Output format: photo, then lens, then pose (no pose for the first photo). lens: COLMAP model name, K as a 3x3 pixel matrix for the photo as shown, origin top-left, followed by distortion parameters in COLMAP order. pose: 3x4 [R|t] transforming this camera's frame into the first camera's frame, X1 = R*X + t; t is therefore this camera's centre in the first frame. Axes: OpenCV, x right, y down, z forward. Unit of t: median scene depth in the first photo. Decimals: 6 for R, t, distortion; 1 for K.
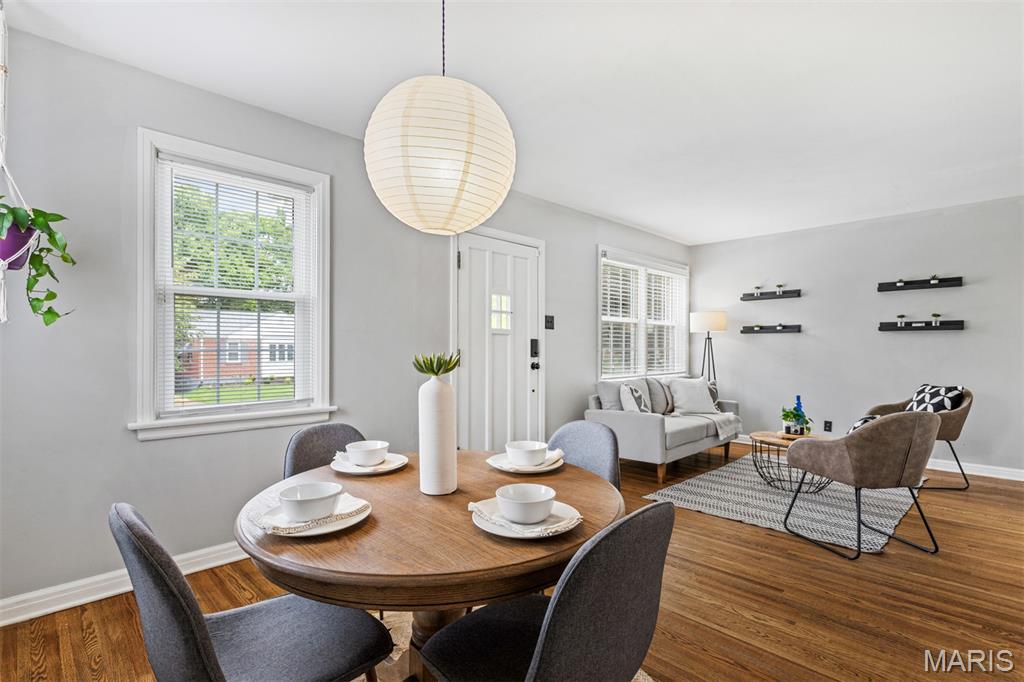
lens RADIAL K [[495.3, 0, 497.1], [0, 495.3, 345.3], [0, 0, 1]] dist [0.005066, -0.000186]
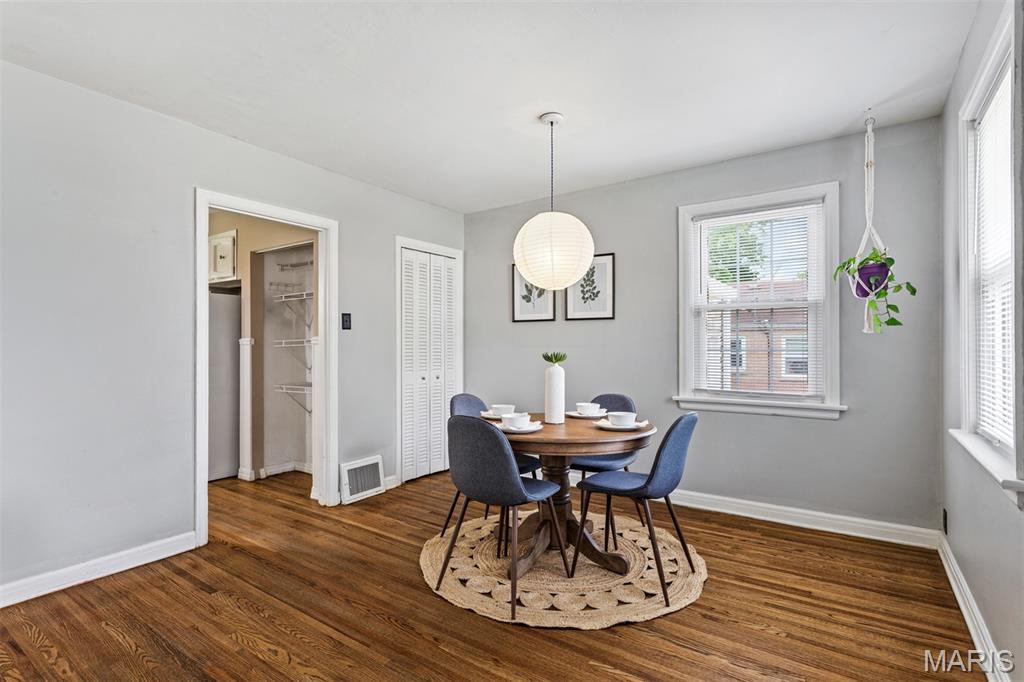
lens RADIAL K [[495.3, 0, 497.1], [0, 495.3, 345.3], [0, 0, 1]] dist [0.005066, -0.000186]
pose [[-0.984881, -0.003398, -0.173201, 0.133384], [-0.002503, 0.999982, -0.005385, 0.001071], [0.173216, -0.004870, -0.984872, 0.905562]]
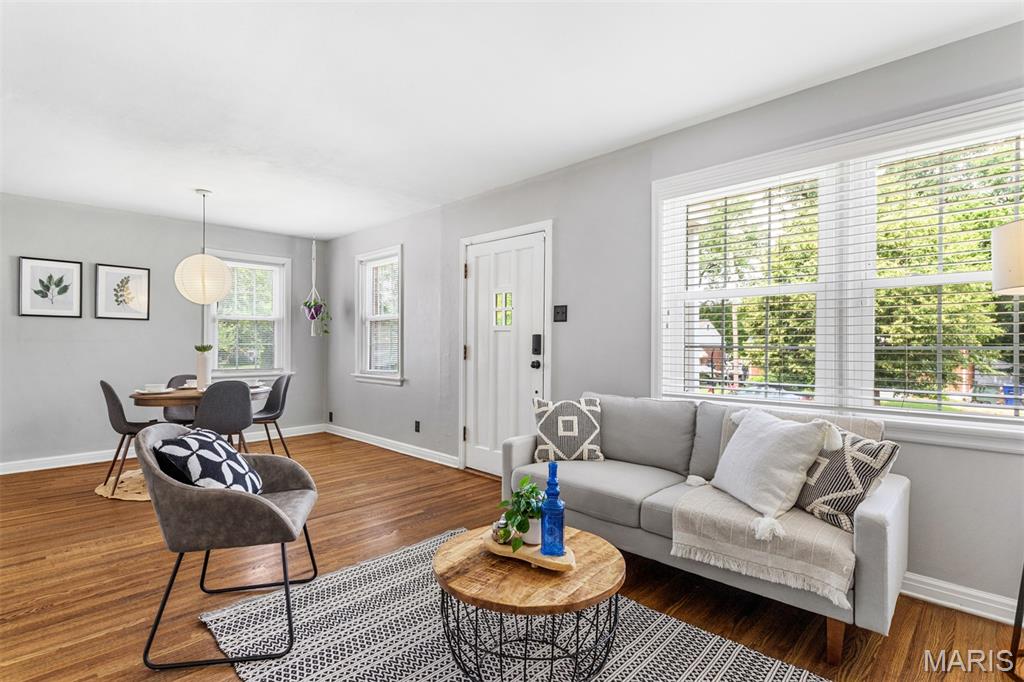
lens RADIAL K [[495.3, 0, 497.1], [0, 495.3, 345.3], [0, 0, 1]] dist [0.005066, -0.000186]
pose [[0.007224, -0.003773, -0.999967, 0.913961], [-0.001732, 0.999991, -0.003785, 0.009729], [0.999972, 0.001759, 0.007218, 0.867467]]
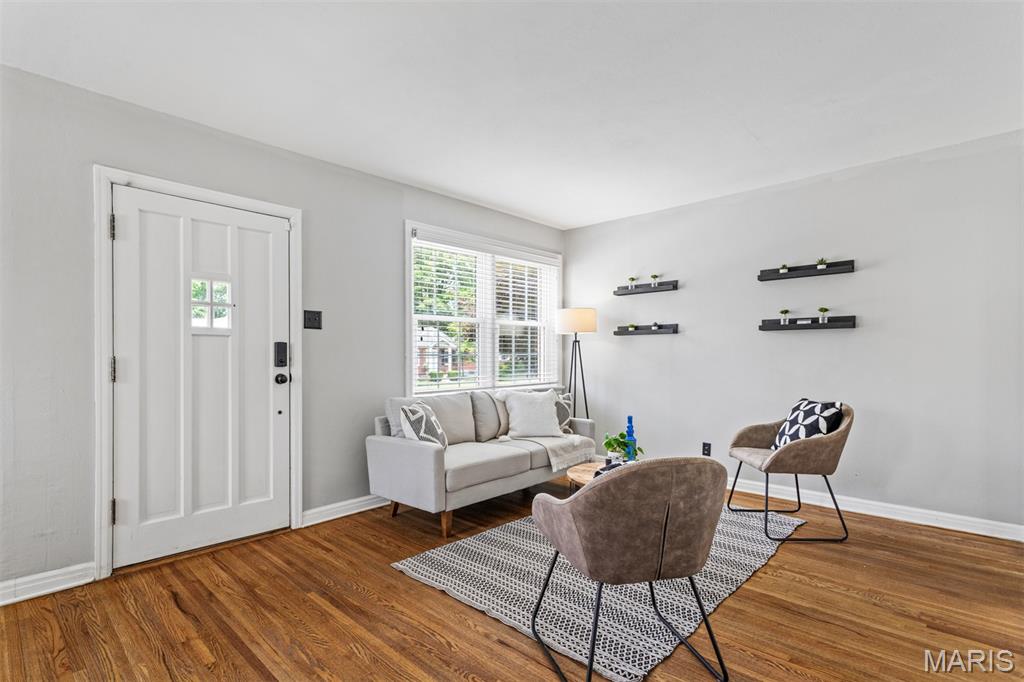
lens RADIAL K [[497.3, 0, 498.3], [0, 497.3, 351.9], [0, 0, 1]] dist [0.003858, 0.000263]
pose [[0.999478, -0.005588, 0.031823, 0.352359], [0.005578, 0.999984, 0.000392, 0.003046], [-0.031825, -0.000214, 0.999493, 0.236411]]
